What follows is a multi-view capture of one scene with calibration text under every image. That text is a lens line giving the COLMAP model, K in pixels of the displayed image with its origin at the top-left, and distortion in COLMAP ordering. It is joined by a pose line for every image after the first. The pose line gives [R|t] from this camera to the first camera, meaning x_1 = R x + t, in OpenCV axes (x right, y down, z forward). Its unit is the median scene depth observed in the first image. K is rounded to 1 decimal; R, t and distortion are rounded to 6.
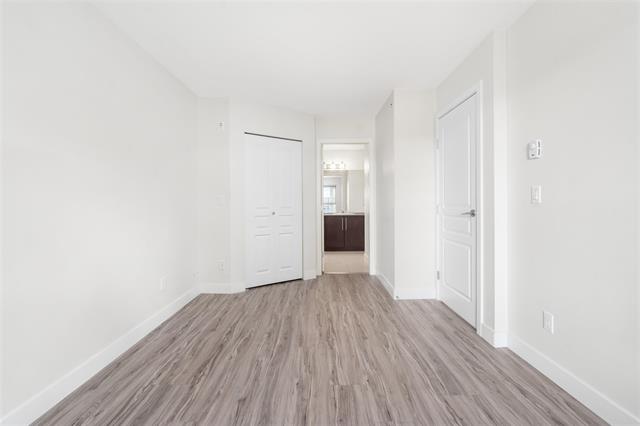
lens RADIAL K [[291.5, 0, 318.9], [0, 291.5, 210.0], [0, 0, 1]] dist [0.001635, 0.000766]
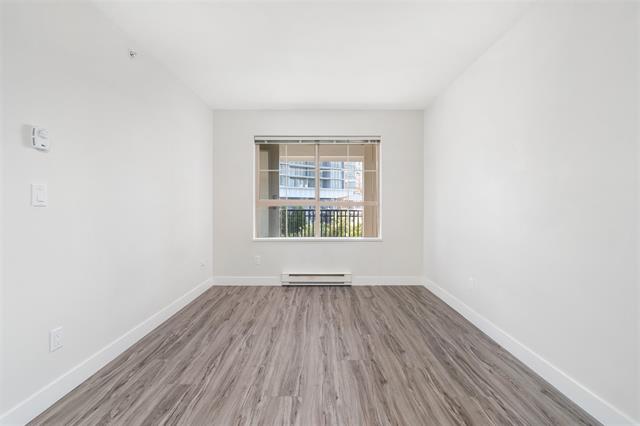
lens RADIAL K [[291.5, 0, 318.9], [0, 291.5, 210.0], [0, 0, 1]] dist [0.001635, 0.000766]
pose [[-0.999965, 0.005344, 0.006370, -0.024861], [0.005538, 0.999509, 0.030854, -0.033672], [-0.006202, 0.030888, -0.999504, 1.911842]]
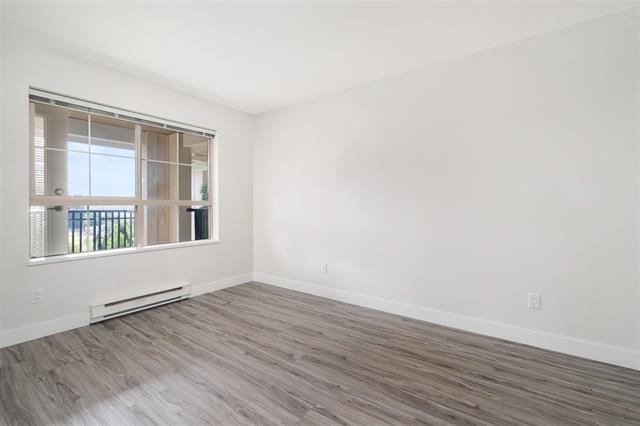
lens RADIAL K [[291.5, 0, 318.9], [0, 291.5, 210.0], [0, 0, 1]] dist [0.001635, 0.000766]
pose [[-0.603592, 0.018085, -0.797088, 0.746258], [-0.010937, 0.999461, 0.030958, -0.034370], [0.797218, 0.027403, -0.603069, 1.525901]]
